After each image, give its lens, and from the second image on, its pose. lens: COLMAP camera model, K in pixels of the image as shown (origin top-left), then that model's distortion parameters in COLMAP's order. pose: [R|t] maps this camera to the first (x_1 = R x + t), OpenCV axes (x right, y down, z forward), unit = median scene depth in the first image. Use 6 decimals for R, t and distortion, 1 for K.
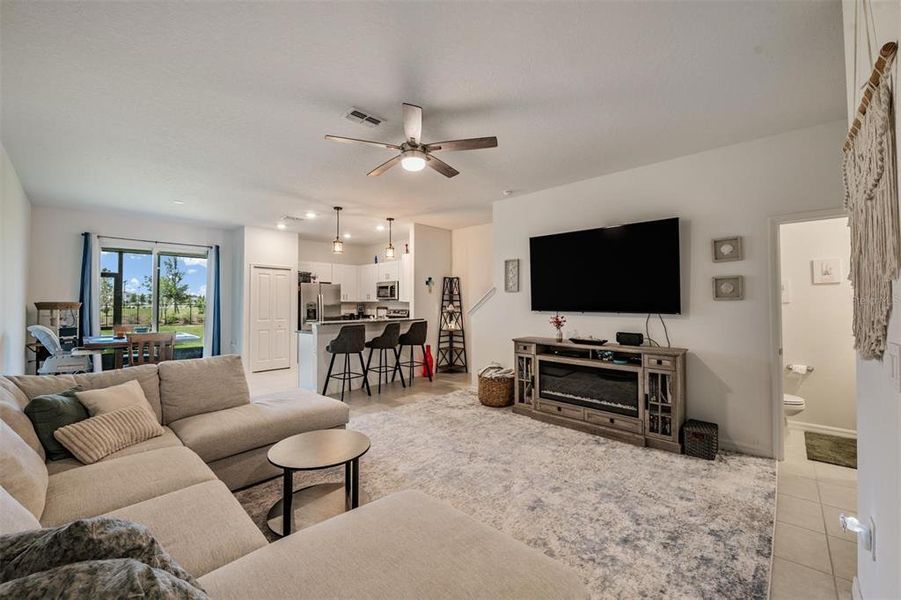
lens RADIAL K [[383.5, 0, 454.8], [0, 383.5, 293.1], [0, 0, 1]] dist [0.004153, 0.000451]
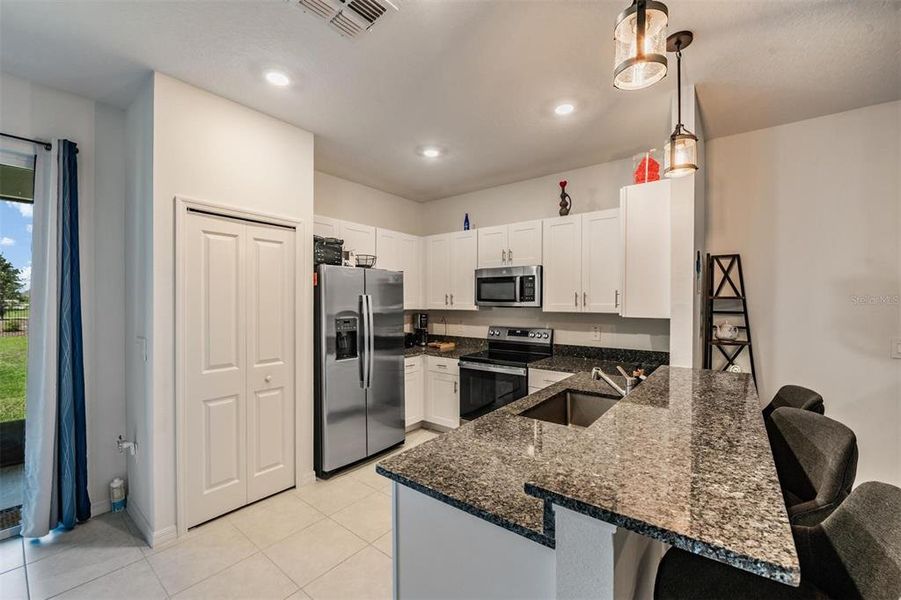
lens RADIAL K [[360.9, 0, 447.7], [0, 360.9, 306.7], [0, 0, 1]] dist [-0.006780, 0.000353]
pose [[0.993313, 0.003807, 0.115393, -0.316818], [-0.008525, 0.999146, 0.040420, 0.000300], [-0.115140, -0.041134, 0.992497, 0.622880]]
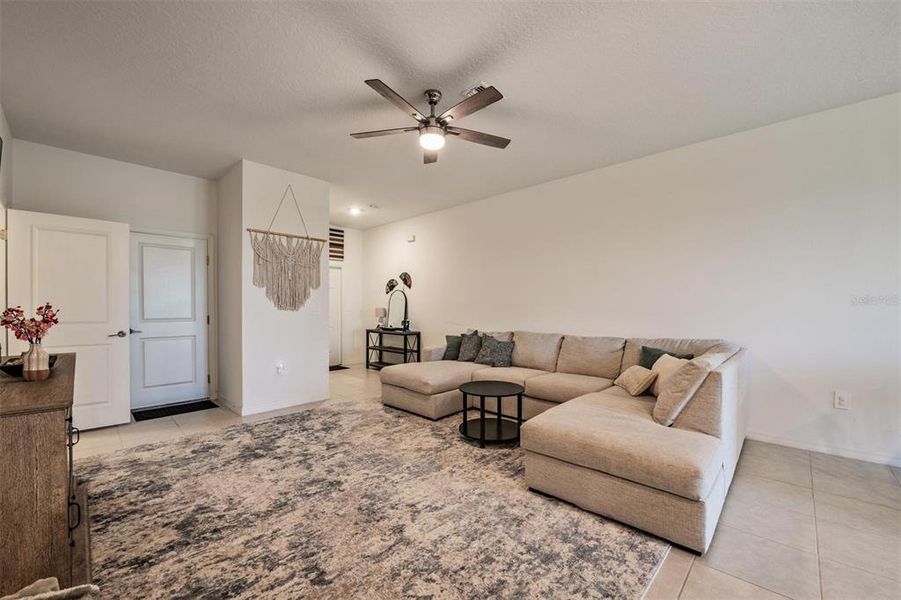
lens RADIAL K [[360.9, 0, 450.5], [0, 360.9, 310.8], [0, 0, 1]] dist [-0.006780, 0.000353]
pose [[-0.999968, -0.002310, -0.007645, -0.059220], [-0.002188, 0.999871, -0.015932, 0.037600], [0.007681, -0.015914, -0.999844, 0.751454]]
